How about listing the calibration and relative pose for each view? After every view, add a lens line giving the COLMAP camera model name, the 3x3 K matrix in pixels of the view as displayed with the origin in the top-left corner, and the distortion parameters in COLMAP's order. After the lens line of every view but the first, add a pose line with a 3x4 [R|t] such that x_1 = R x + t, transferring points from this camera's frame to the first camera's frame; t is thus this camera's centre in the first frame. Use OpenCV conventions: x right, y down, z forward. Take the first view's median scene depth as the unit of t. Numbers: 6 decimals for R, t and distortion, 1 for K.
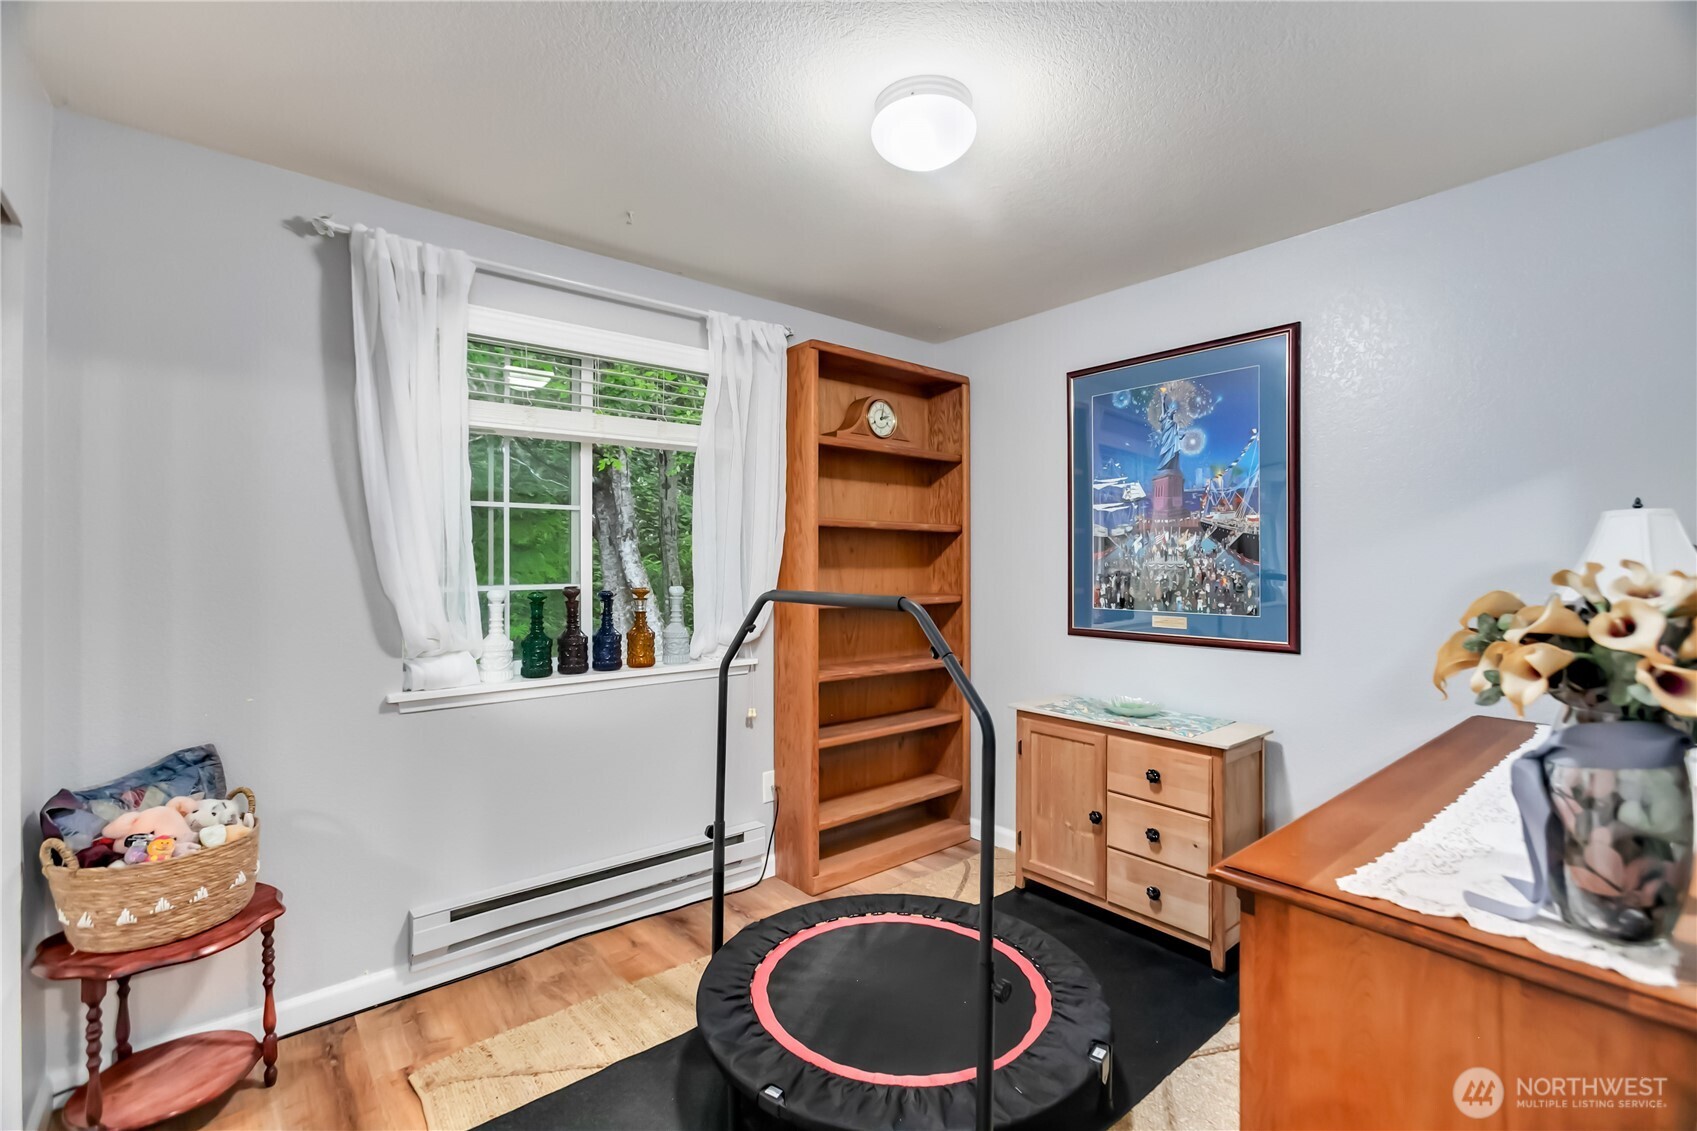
lens RADIAL K [[750.9, 0, 850.8], [0, 750.9, 561.2], [0, 0, 1]] dist [-0.010506, 0.007380]
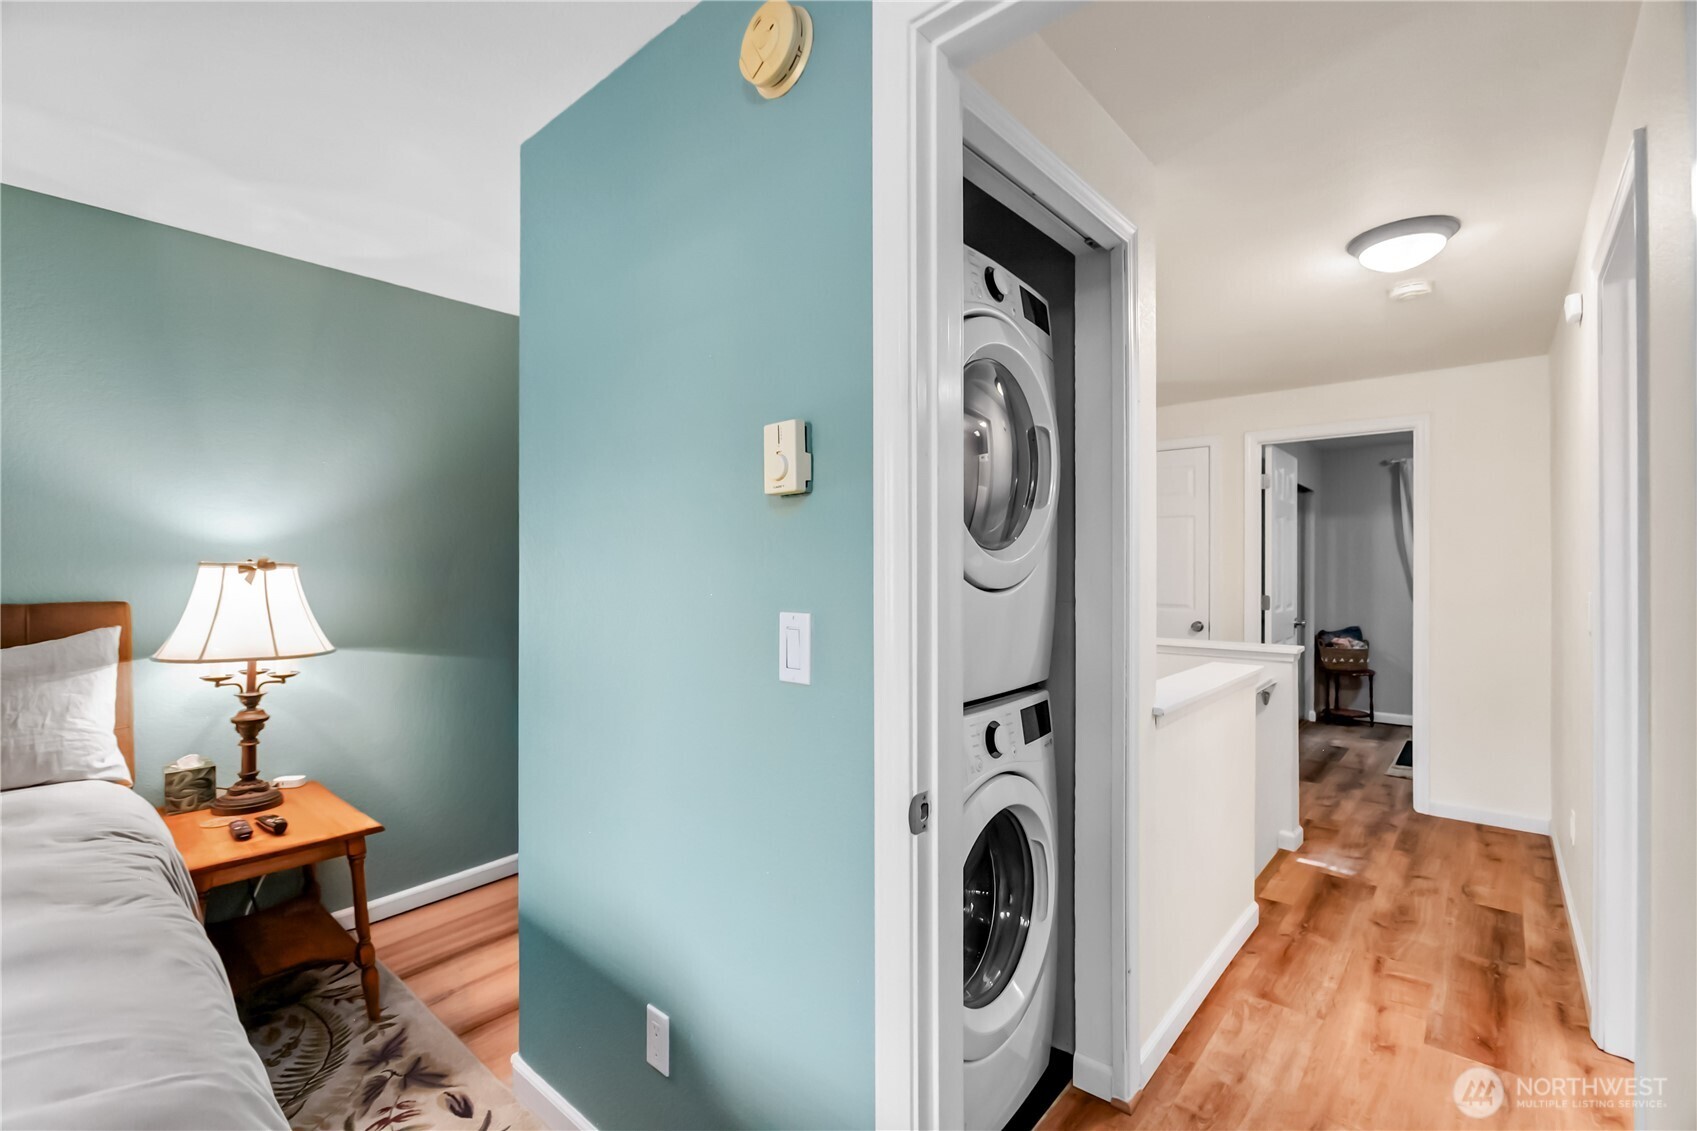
lens RADIAL K [[750.9, 0, 848.3], [0, 750.9, 568.0], [0, 0, 1]] dist [-0.010506, 0.007380]
pose [[0.154778, -0.001331, -0.987948, 2.272502], [0.001267, 0.999999, -0.001149, -0.012698], [0.987949, -0.001074, 0.154779, -1.920900]]
